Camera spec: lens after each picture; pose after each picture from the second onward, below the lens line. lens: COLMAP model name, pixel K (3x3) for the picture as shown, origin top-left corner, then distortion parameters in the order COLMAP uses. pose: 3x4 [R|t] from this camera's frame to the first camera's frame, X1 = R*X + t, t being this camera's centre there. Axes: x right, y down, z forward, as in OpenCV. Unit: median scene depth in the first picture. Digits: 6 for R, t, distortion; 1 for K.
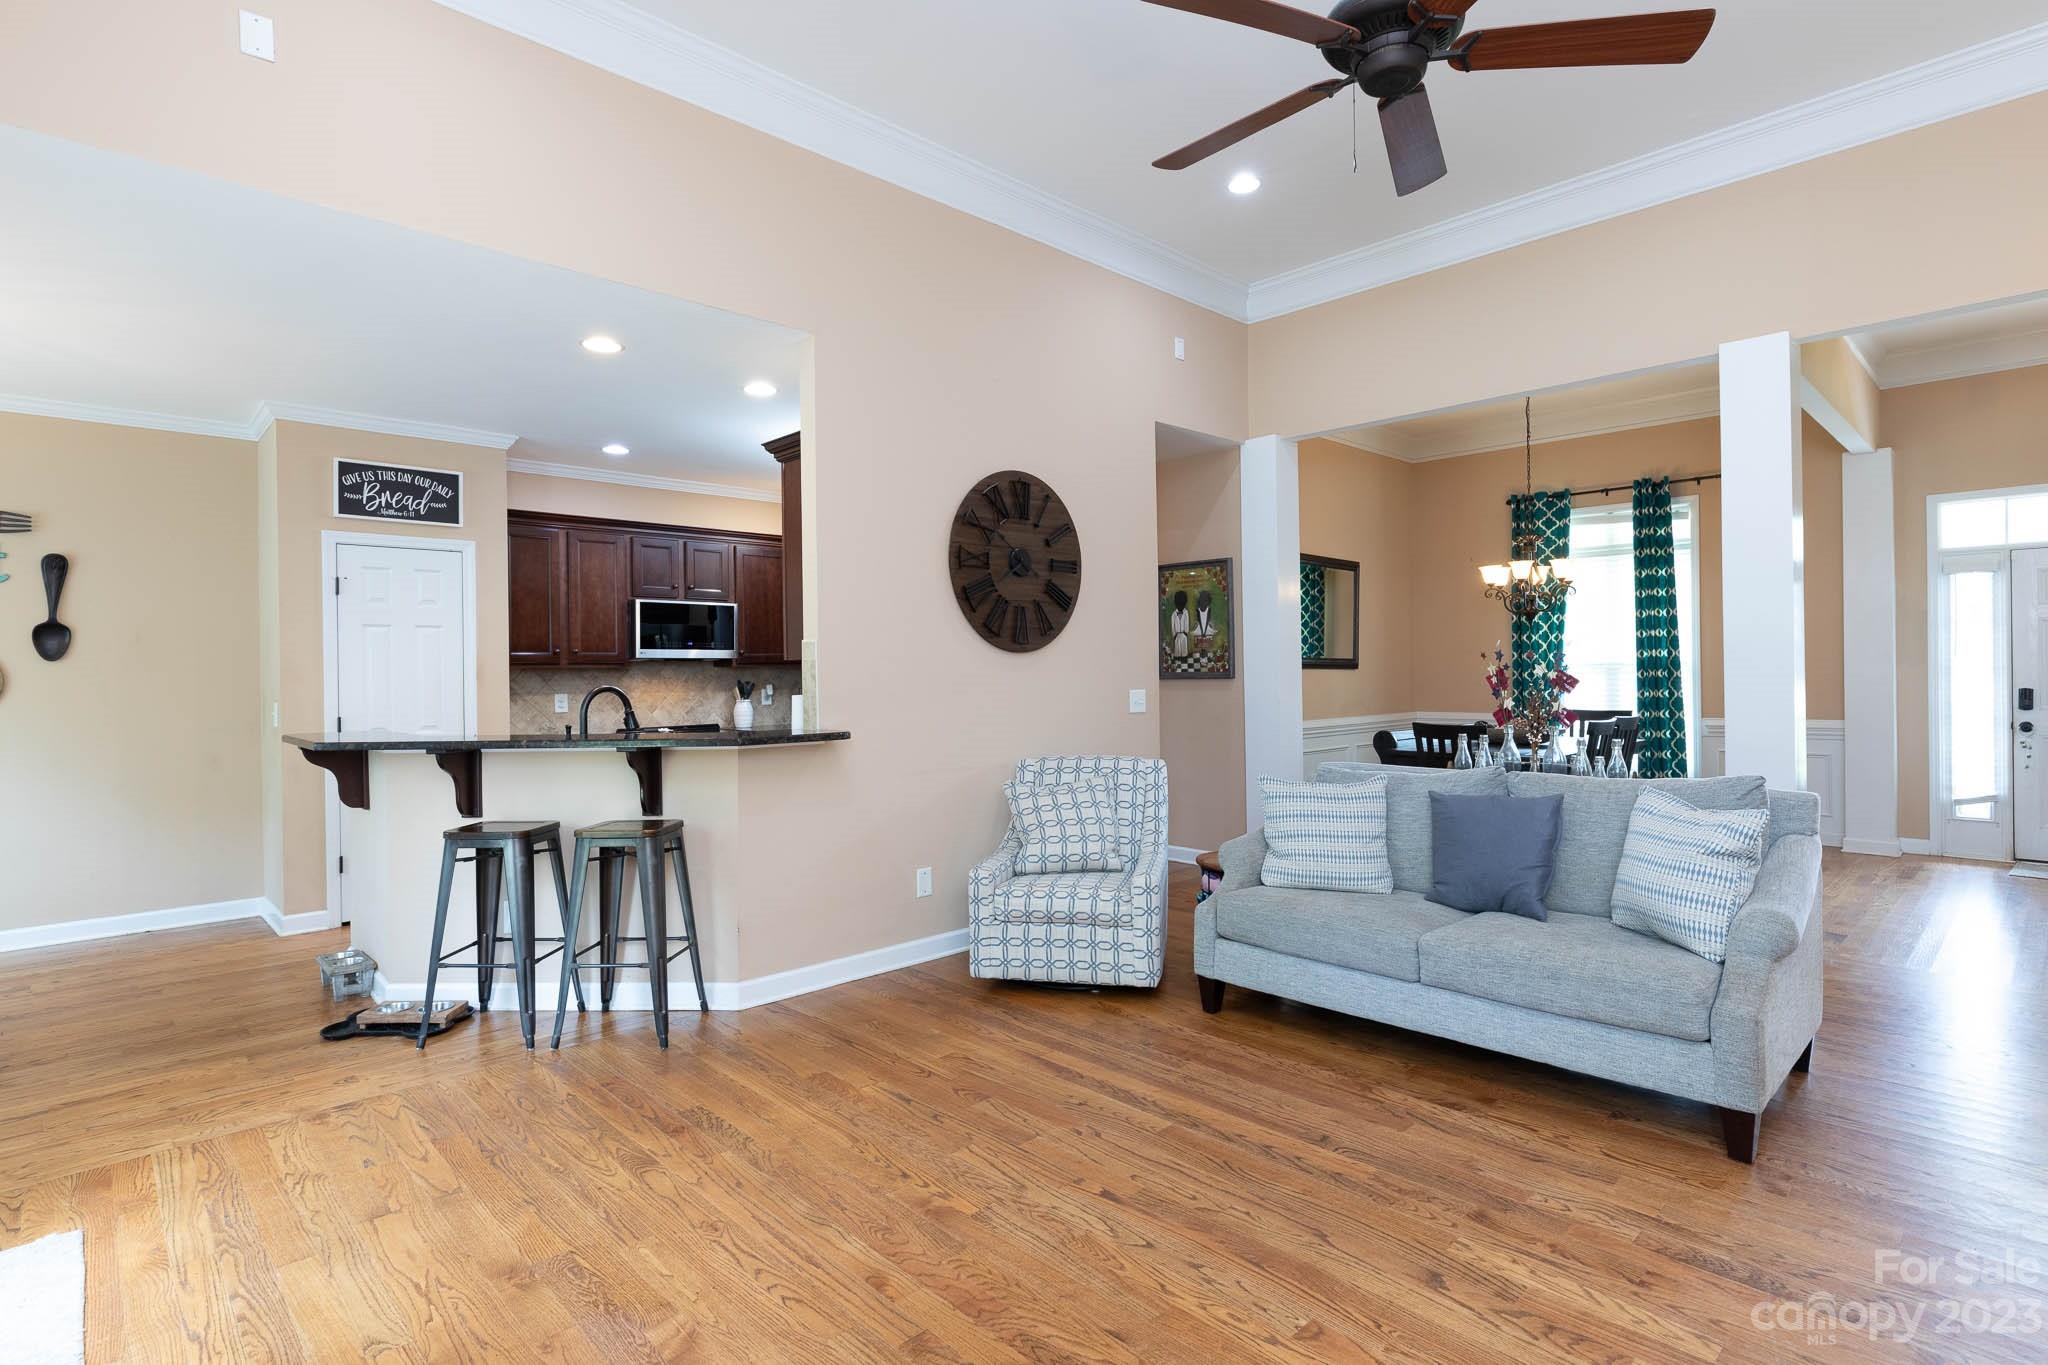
lens RADIAL K [[1013.4, 0, 1024.0], [0, 1013.4, 682.5], [0, 0, 1]] dist [0.001515, 0.000394]
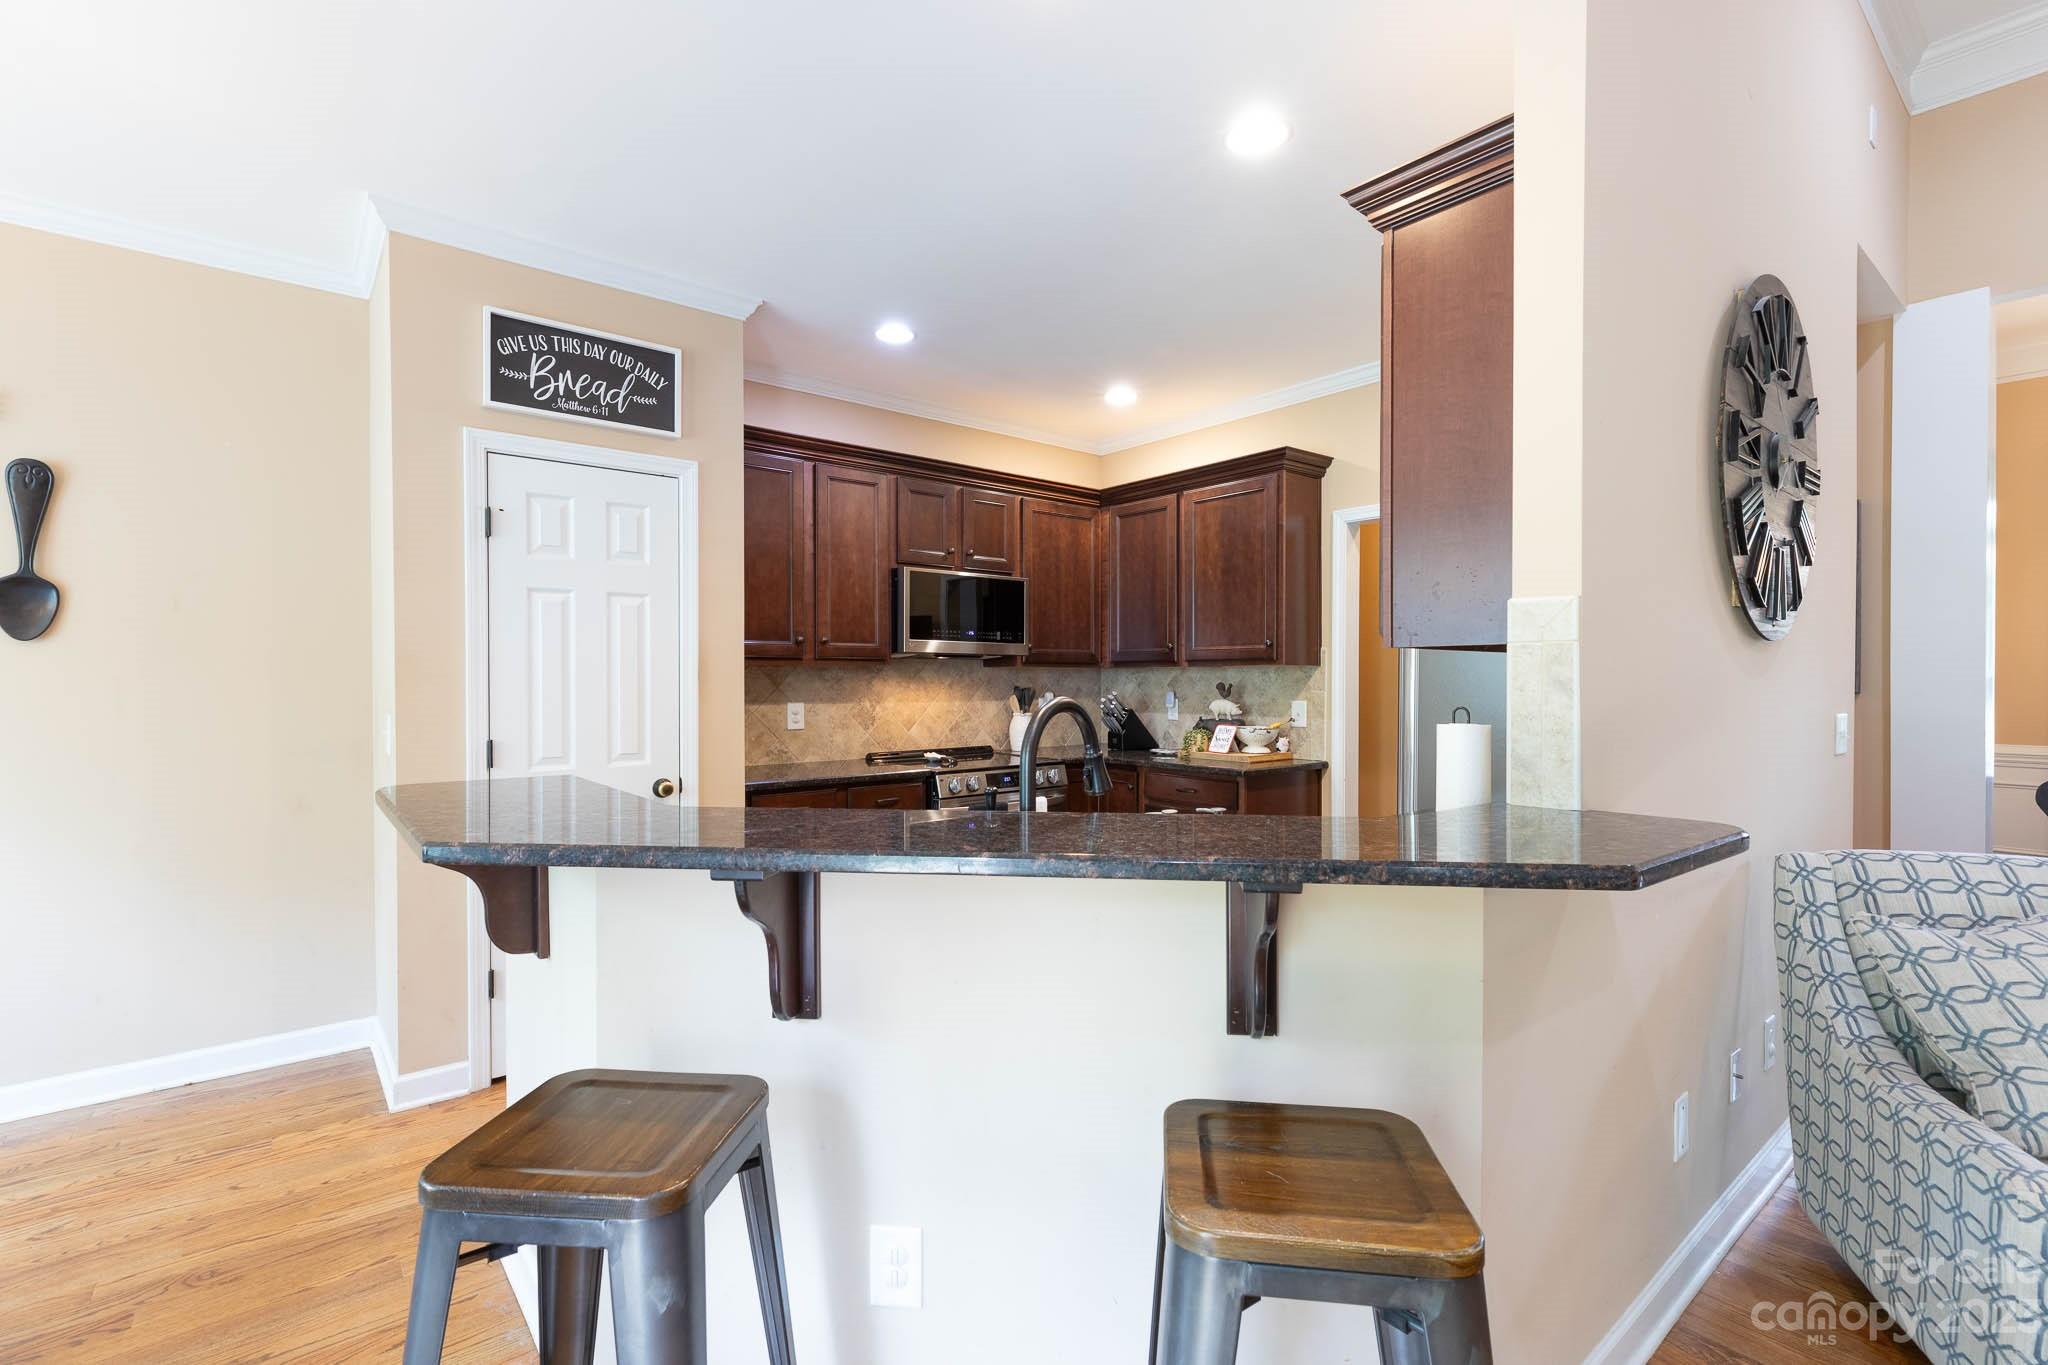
lens RADIAL K [[939.7, 0, 1046.6], [0, 939.7, 703.2], [0, 0, 1]] dist [-0.000287, -0.000074]
pose [[0.998020, 0.015845, -0.060871, -0.292840], [-0.014889, 0.999759, 0.016124, -0.001265], [0.061112, -0.015186, 0.998015, 0.435662]]
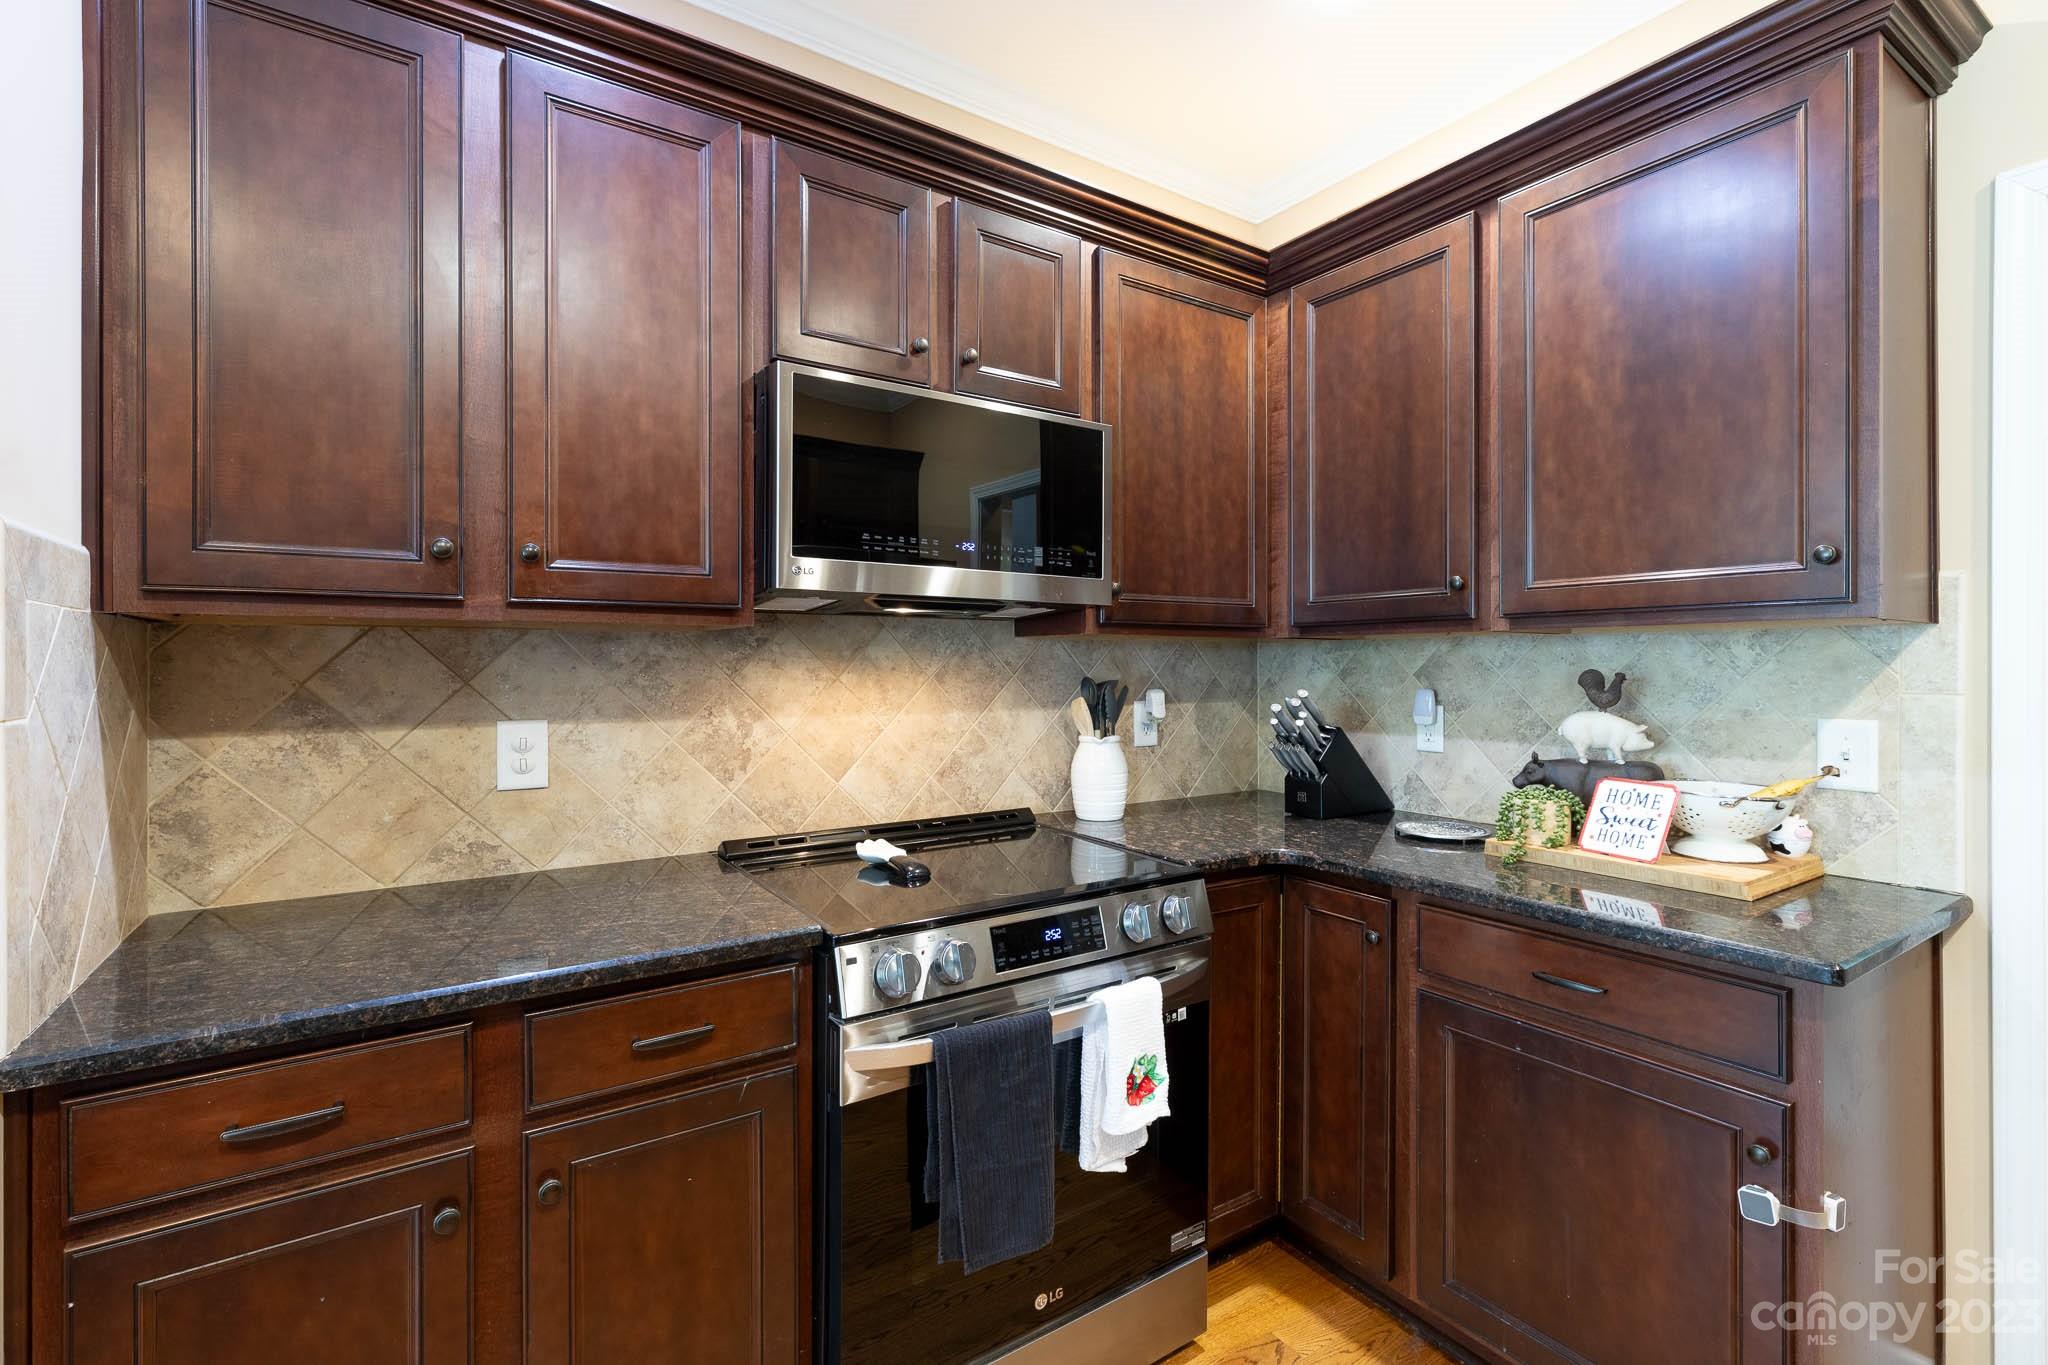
lens RADIAL K [[904.9, 0, 1025.5], [0, 904.9, 673.6], [0, 0, 1]] dist [0.003089, 0.000187]
pose [[0.984312, 0.015493, -0.175754, -0.332952], [-0.015369, 0.999880, 0.002069, -0.004894], [0.175765, 0.000665, 0.984432, 0.935832]]
